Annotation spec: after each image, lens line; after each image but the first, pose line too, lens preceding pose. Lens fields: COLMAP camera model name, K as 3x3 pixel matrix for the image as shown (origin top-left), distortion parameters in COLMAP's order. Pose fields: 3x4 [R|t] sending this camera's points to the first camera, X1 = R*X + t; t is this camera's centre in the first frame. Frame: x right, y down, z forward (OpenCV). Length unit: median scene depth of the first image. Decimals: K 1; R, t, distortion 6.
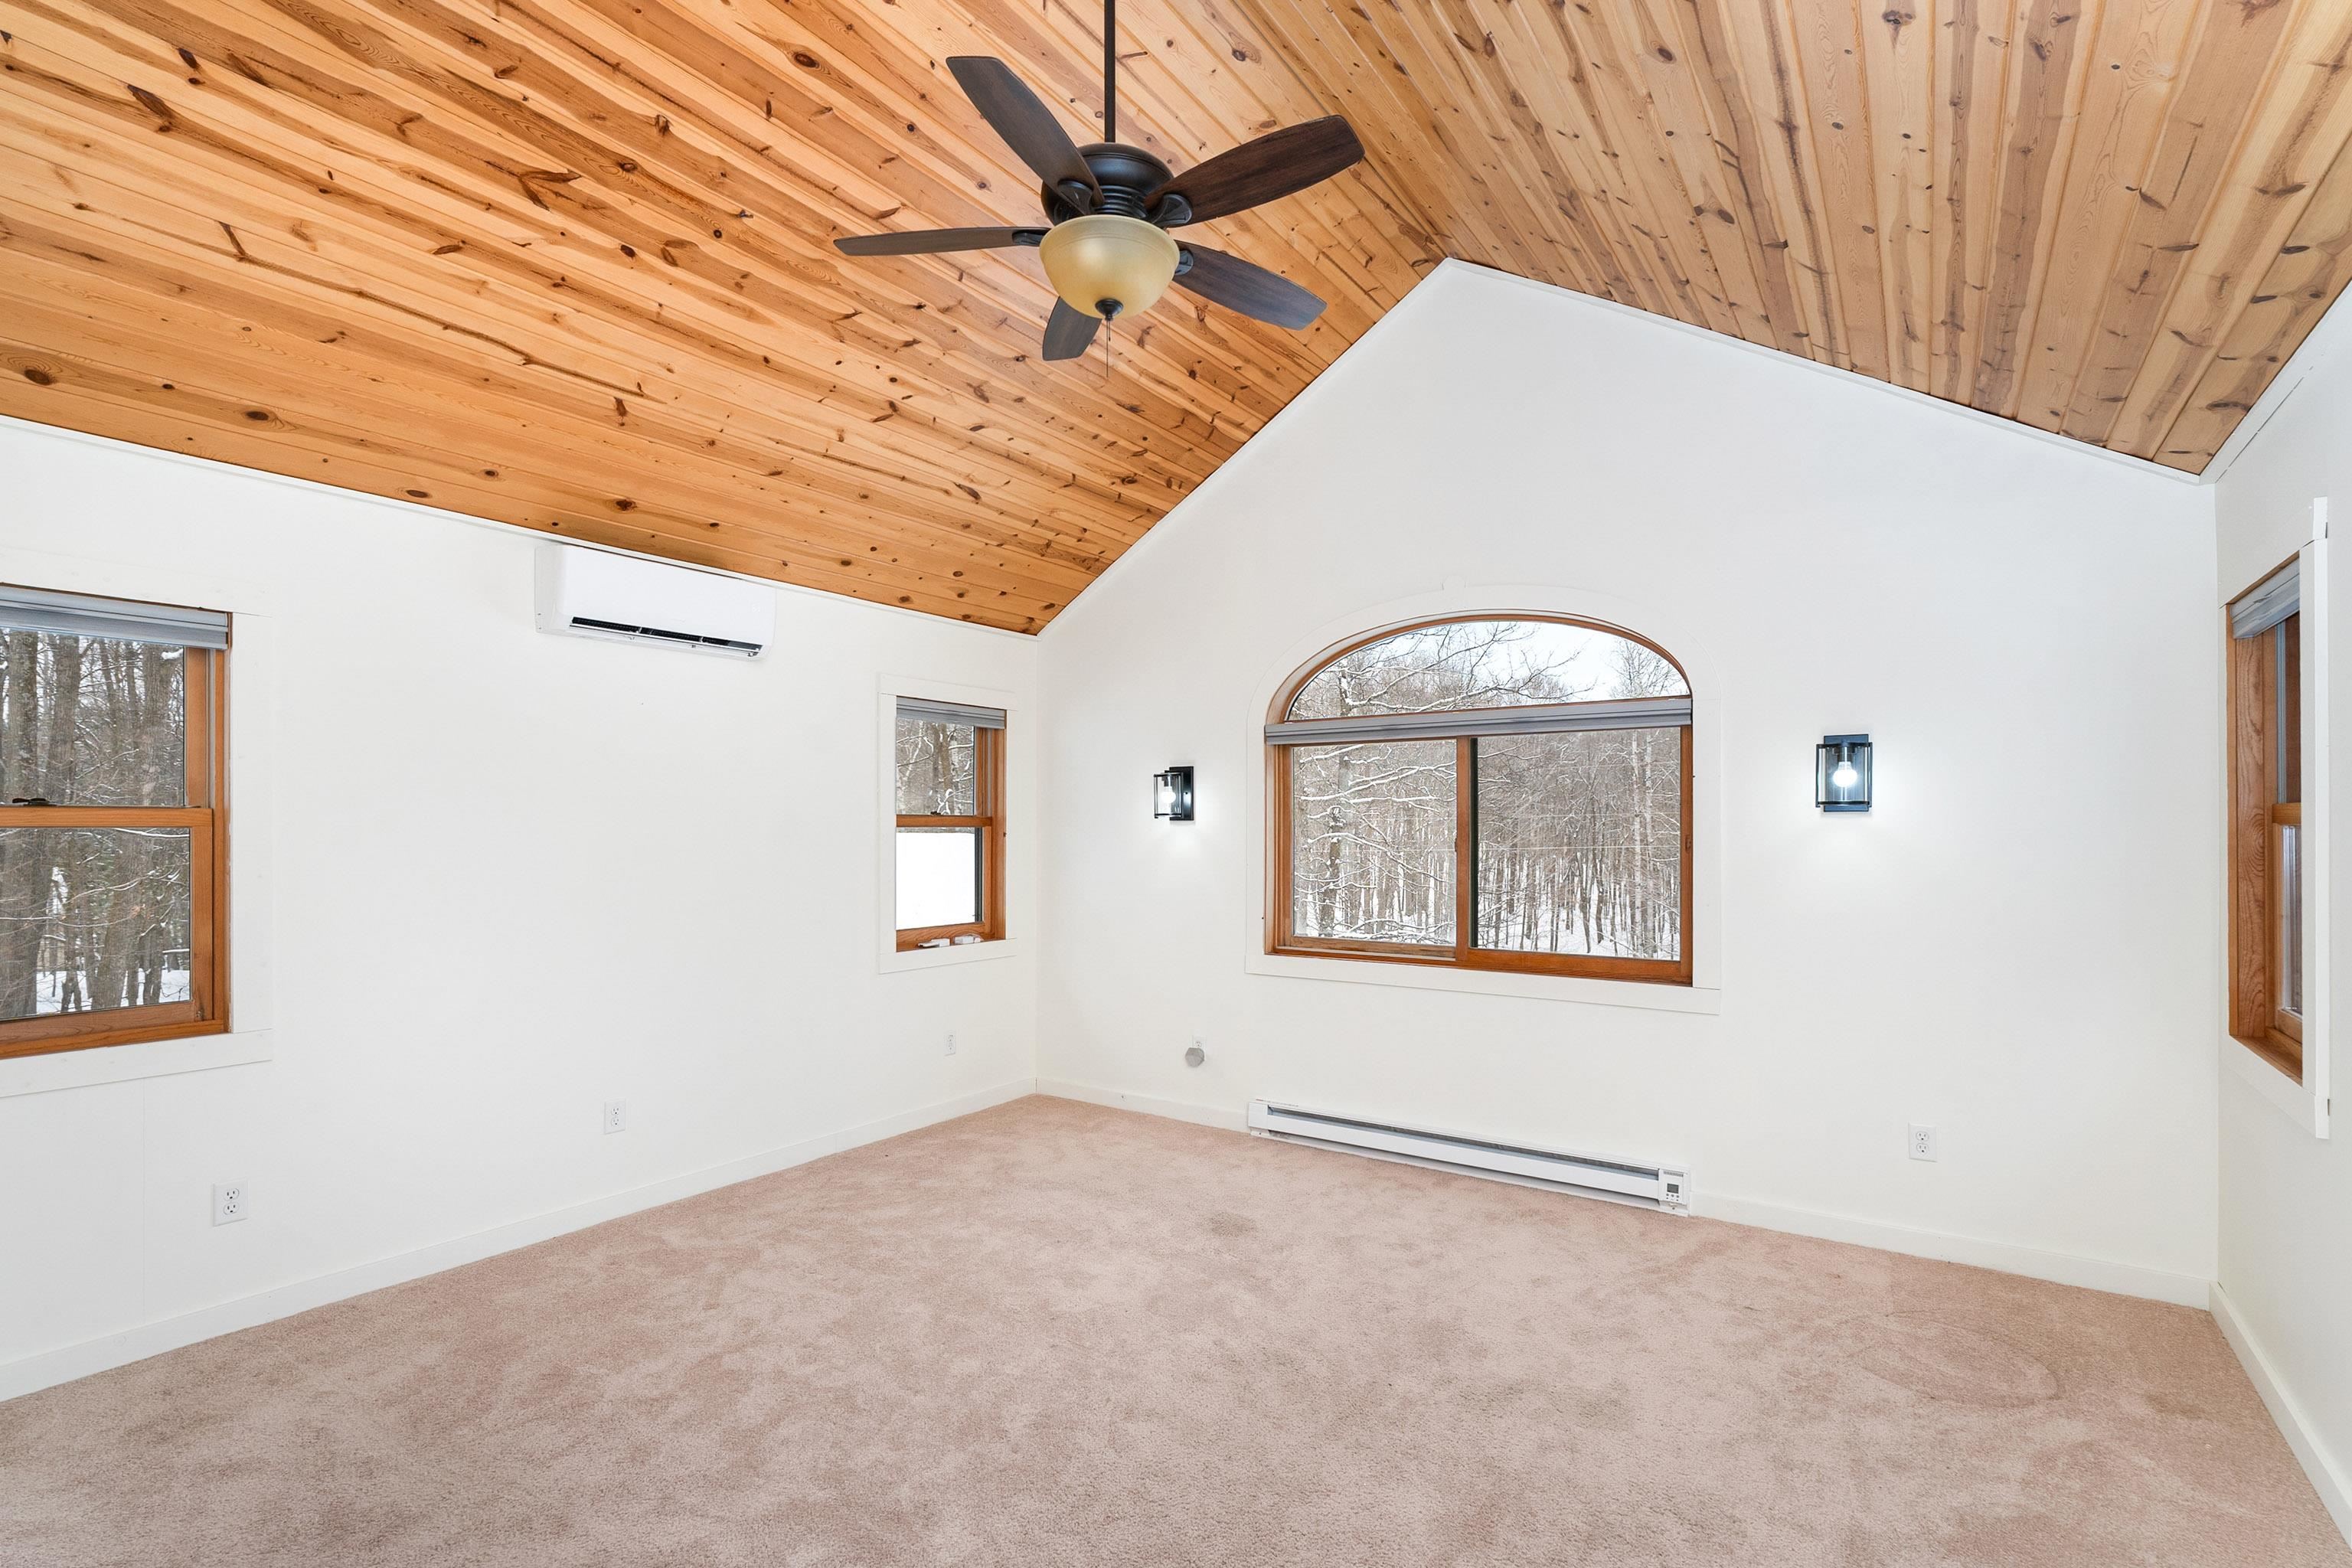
lens RADIAL K [[1088.7, 0, 1176.8], [0, 1088.7, 823.7], [0, 0, 1]] dist [0.001970, 0.000754]
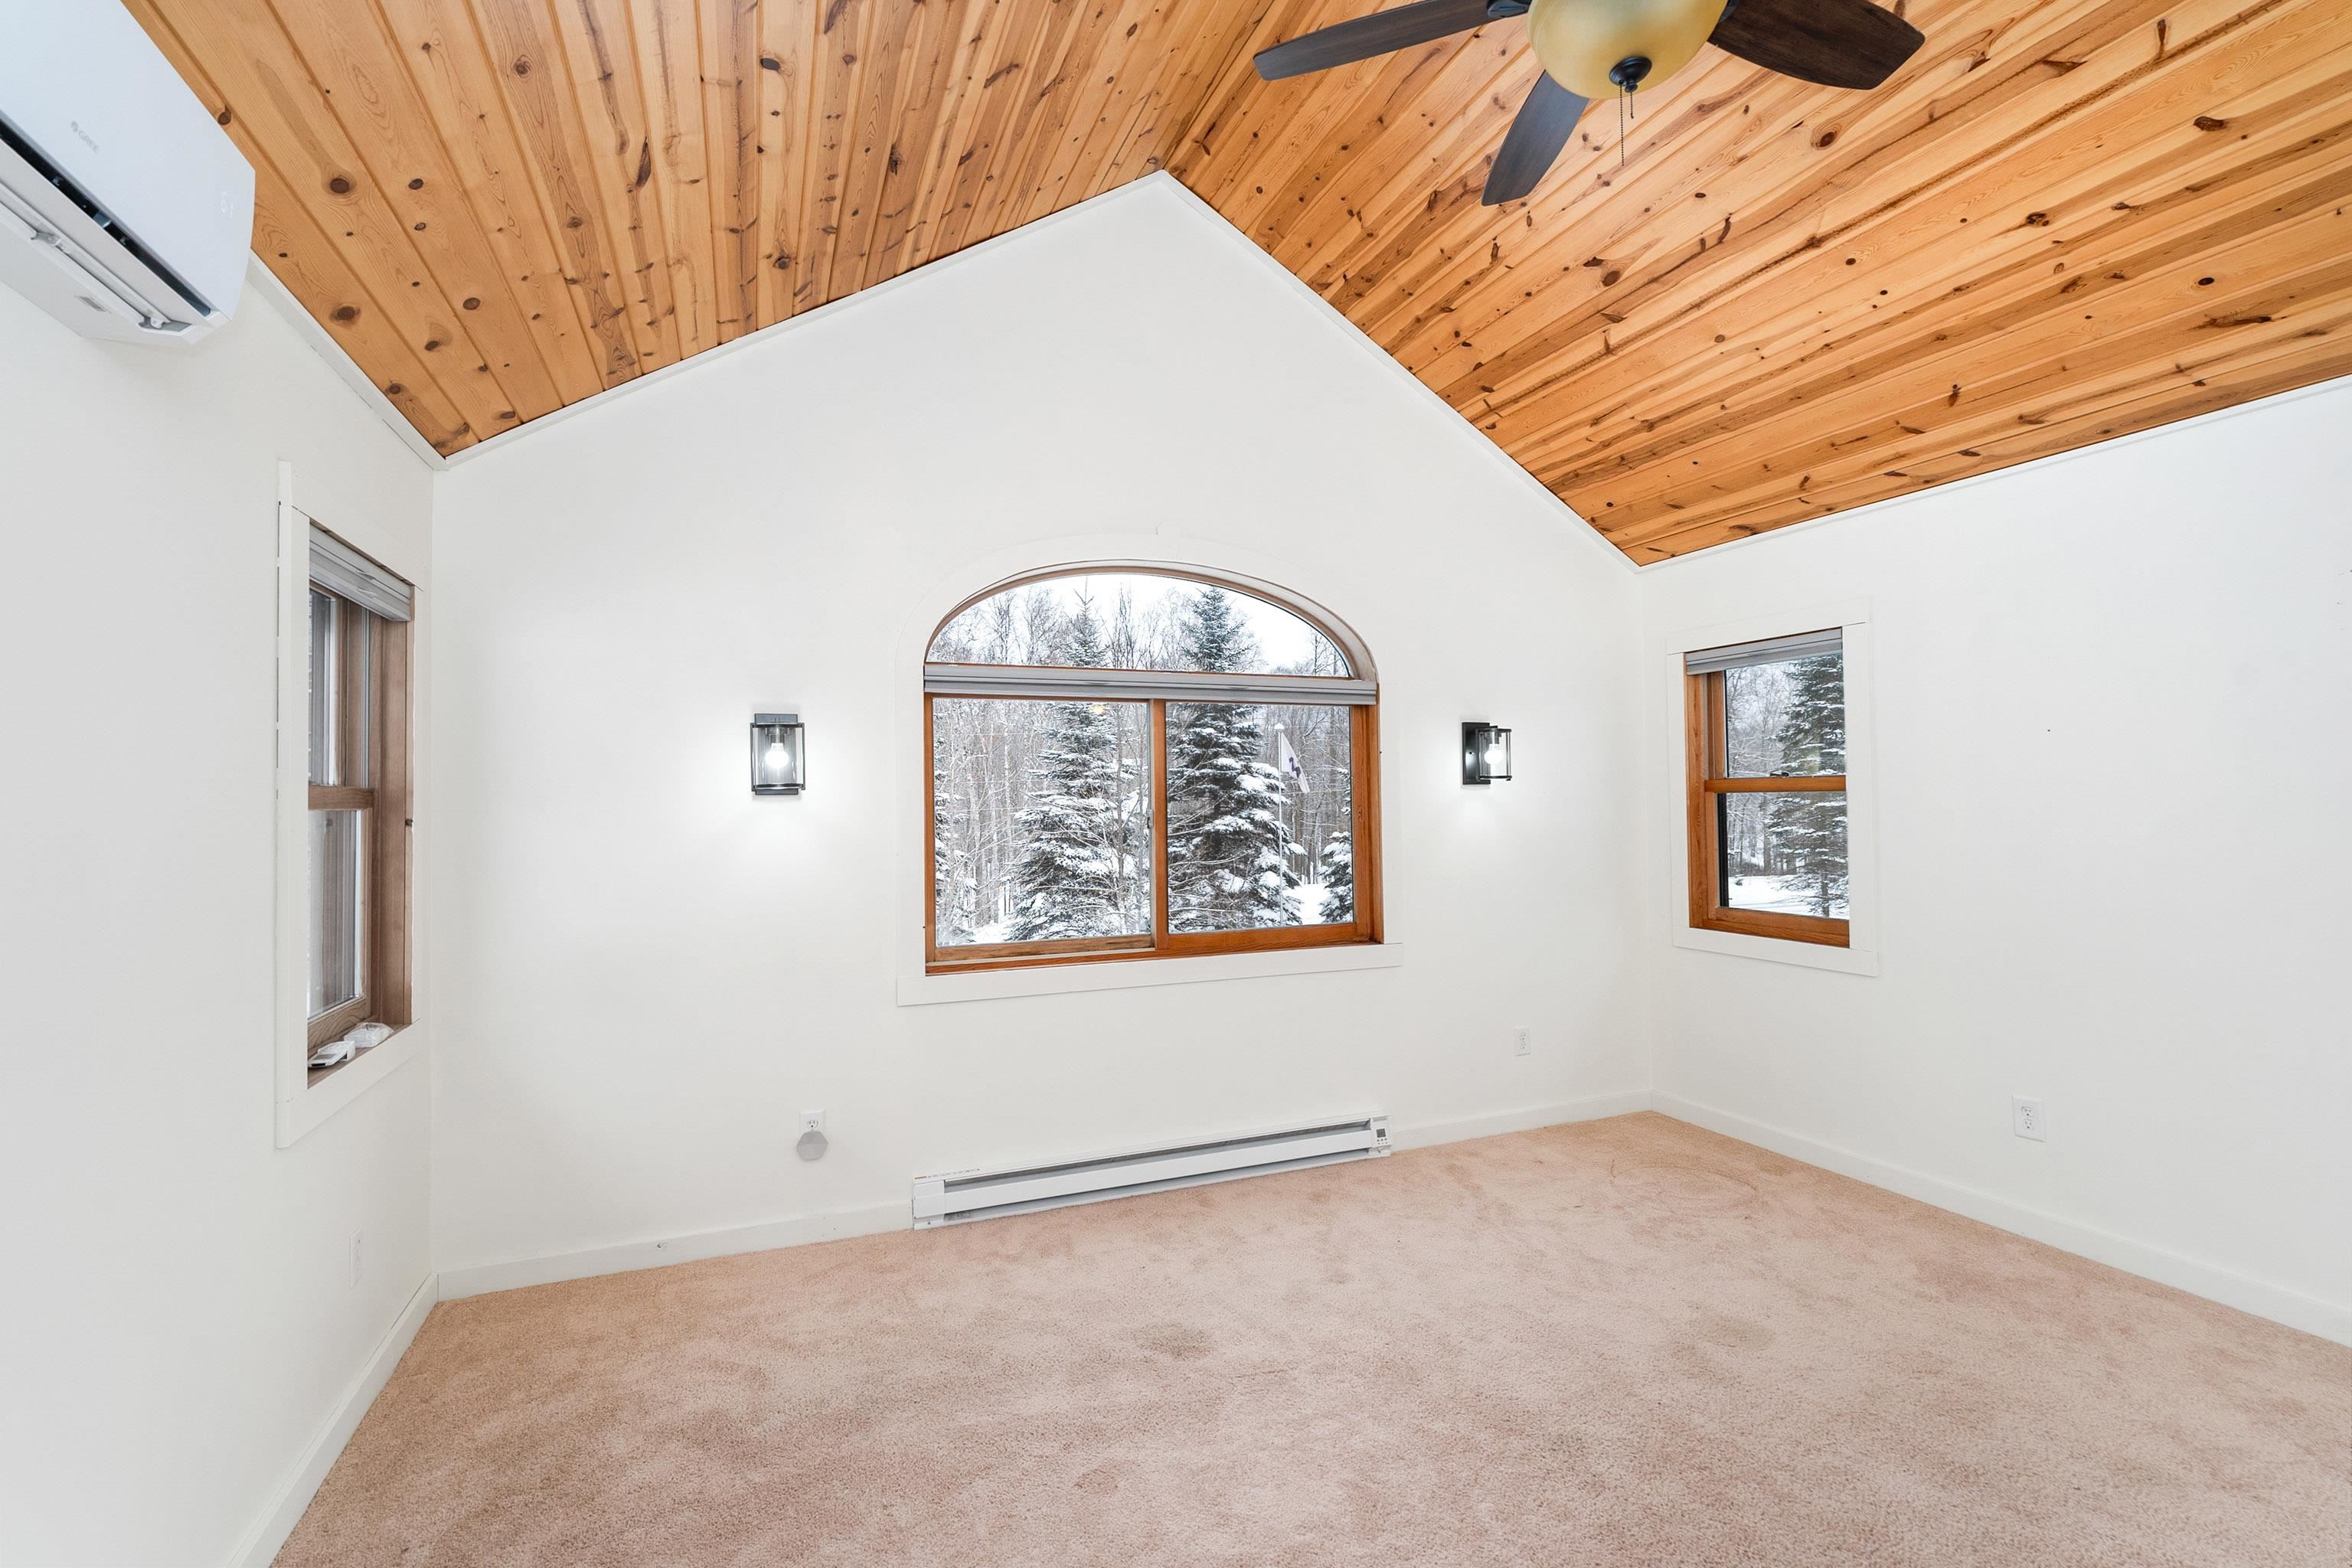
lens RADIAL K [[1065.3, 0, 1183.8], [0, 1065.3, 781.9], [0, 0, 1]] dist [-0.002720, 0.000224]
pose [[0.549494, 0.008256, 0.835457, -0.494114], [0.008465, 0.999845, -0.015449, 0.001284], [-0.835455, 0.015561, 0.549339, 0.531563]]
